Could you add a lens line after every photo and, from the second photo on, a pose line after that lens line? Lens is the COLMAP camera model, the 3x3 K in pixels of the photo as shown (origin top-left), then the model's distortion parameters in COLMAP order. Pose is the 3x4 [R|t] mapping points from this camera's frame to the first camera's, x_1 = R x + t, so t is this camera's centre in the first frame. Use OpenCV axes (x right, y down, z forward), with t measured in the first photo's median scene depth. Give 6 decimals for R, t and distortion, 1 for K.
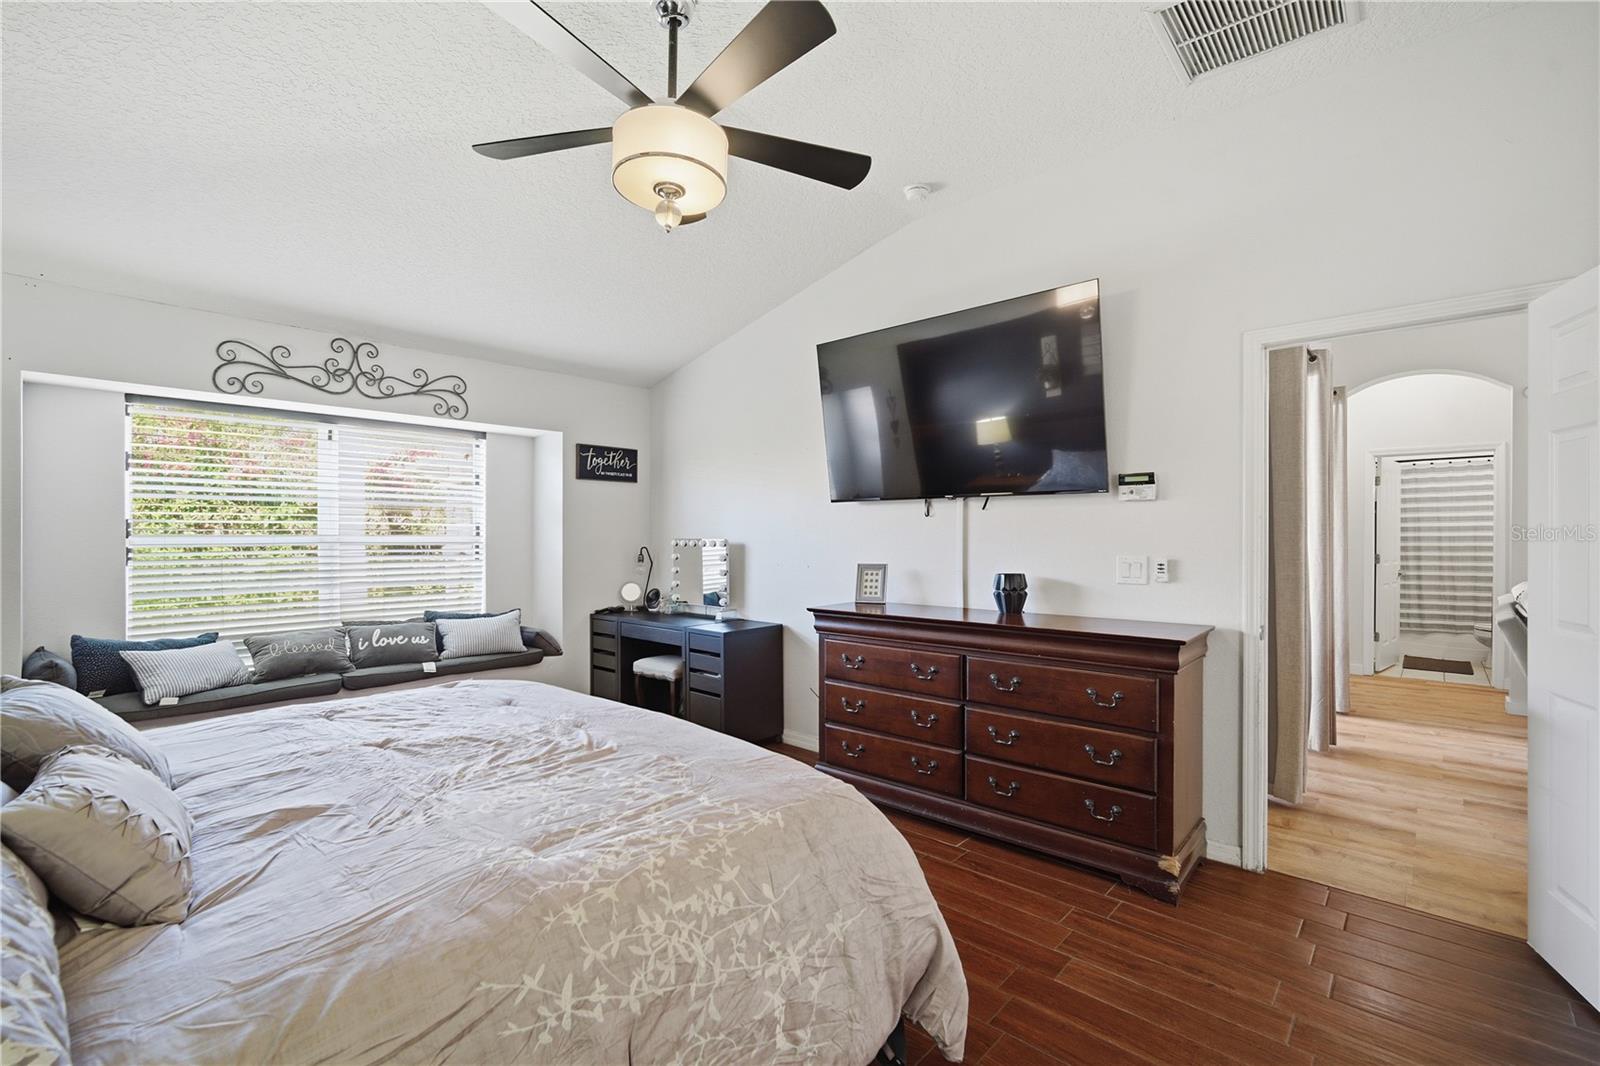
lens RADIAL K [[708.1, 0, 791.4], [0, 708.1, 533.4], [0, 0, 1]] dist [-0.009052, 0.001658]
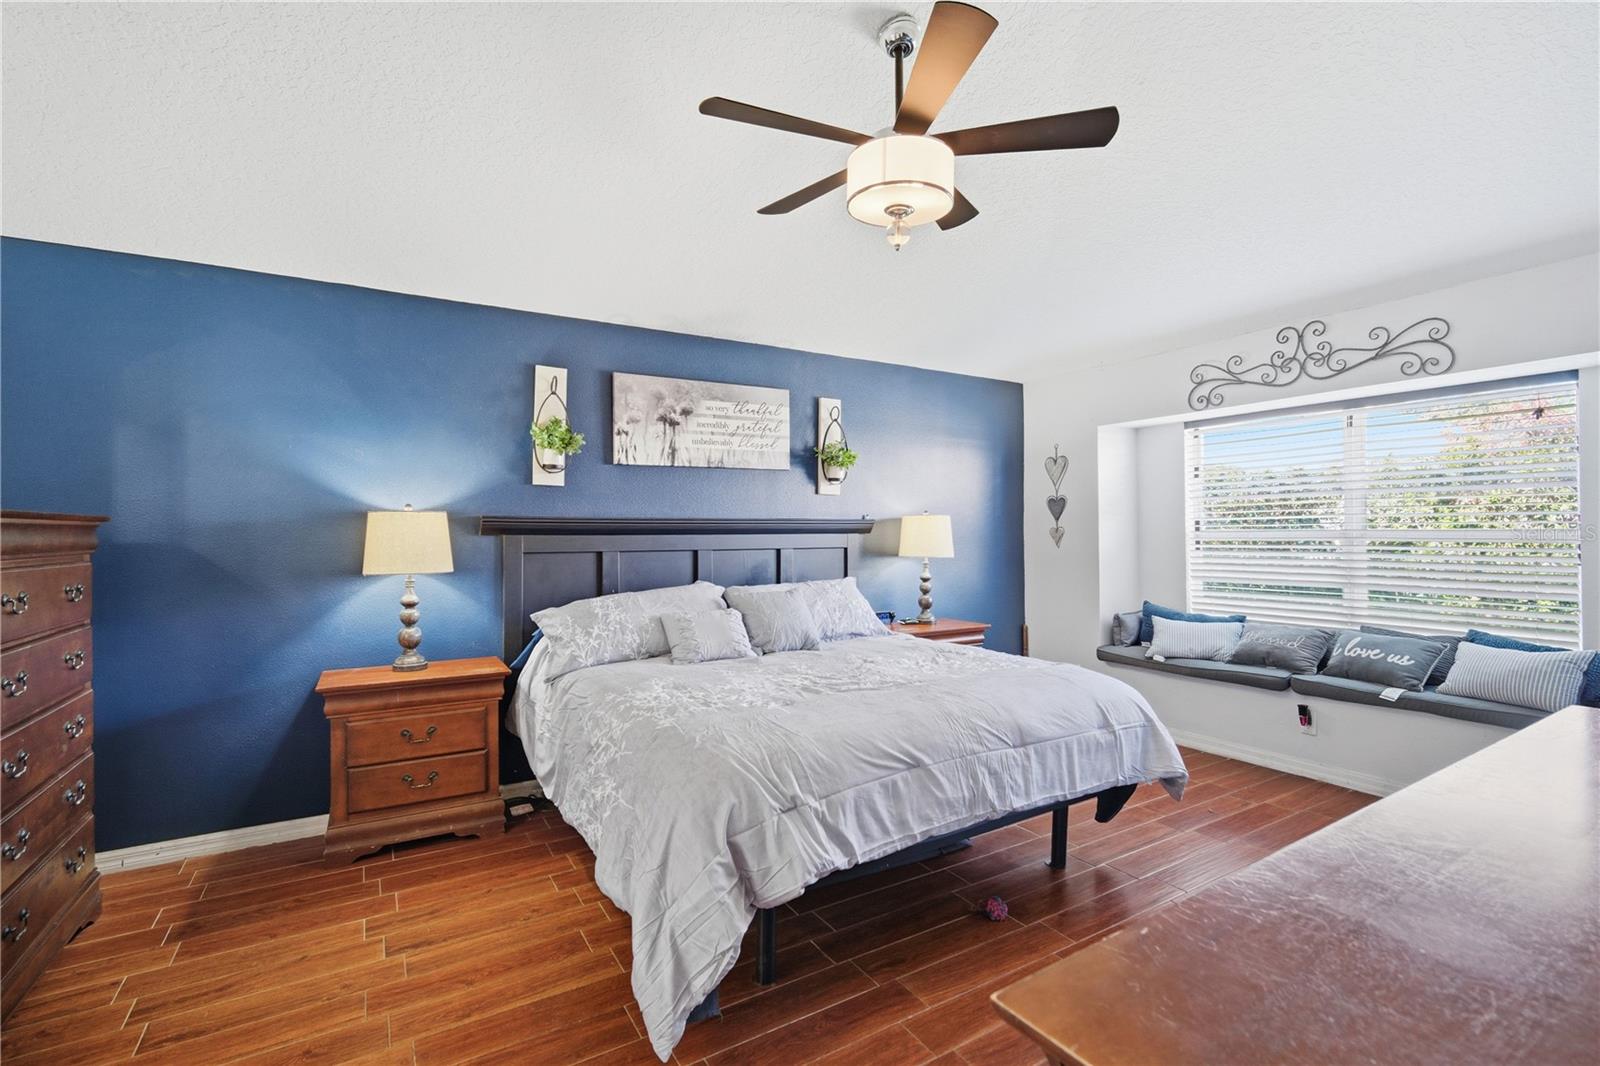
lens RADIAL K [[708.1, 0, 792.5], [0, 708.1, 524.1], [0, 0, 1]] dist [-0.009052, 0.001658]
pose [[-0.285534, -0.011584, -0.958299, 0.519577], [0.006864, 0.999877, -0.014132, 0.003898], [0.958344, -0.010612, -0.285419, 0.667835]]
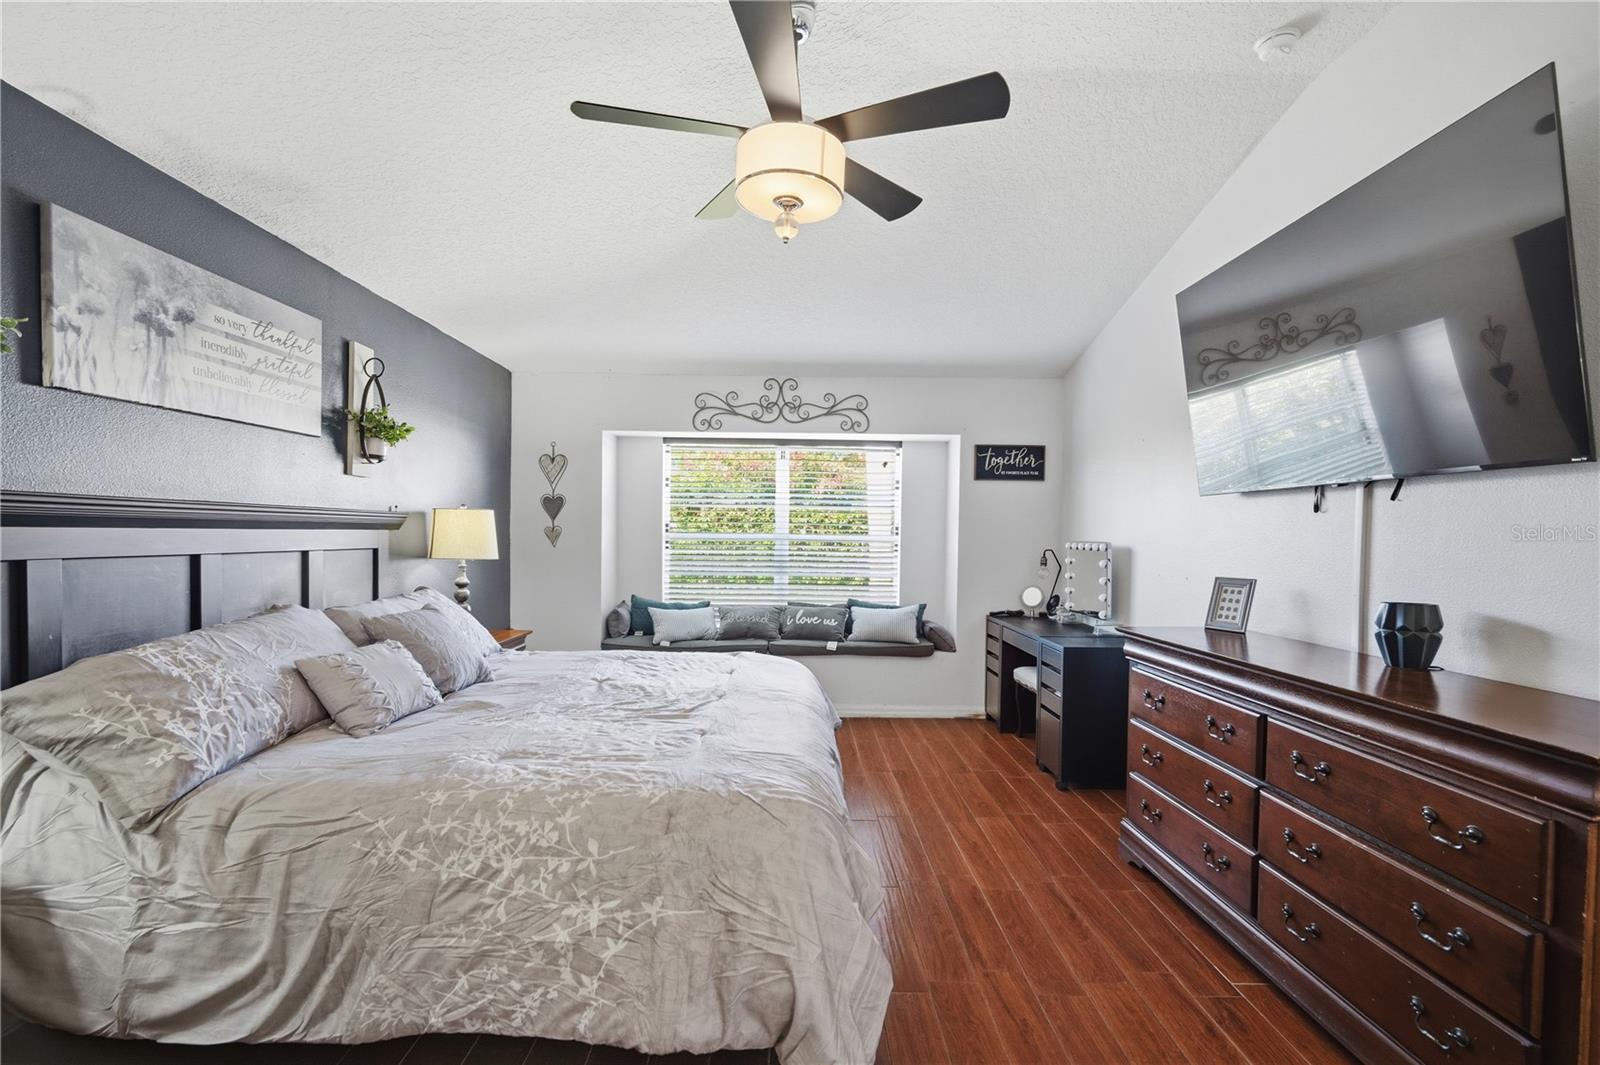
lens RADIAL K [[708.1, 0, 786.9], [0, 708.1, 547.9], [0, 0, 1]] dist [-0.009052, 0.001658]
pose [[0.674831, 0.023621, -0.737594, 0.354089], [-0.011417, 0.999702, 0.021570, 0.001356], [0.737884, -0.006135, 0.674900, 0.168549]]
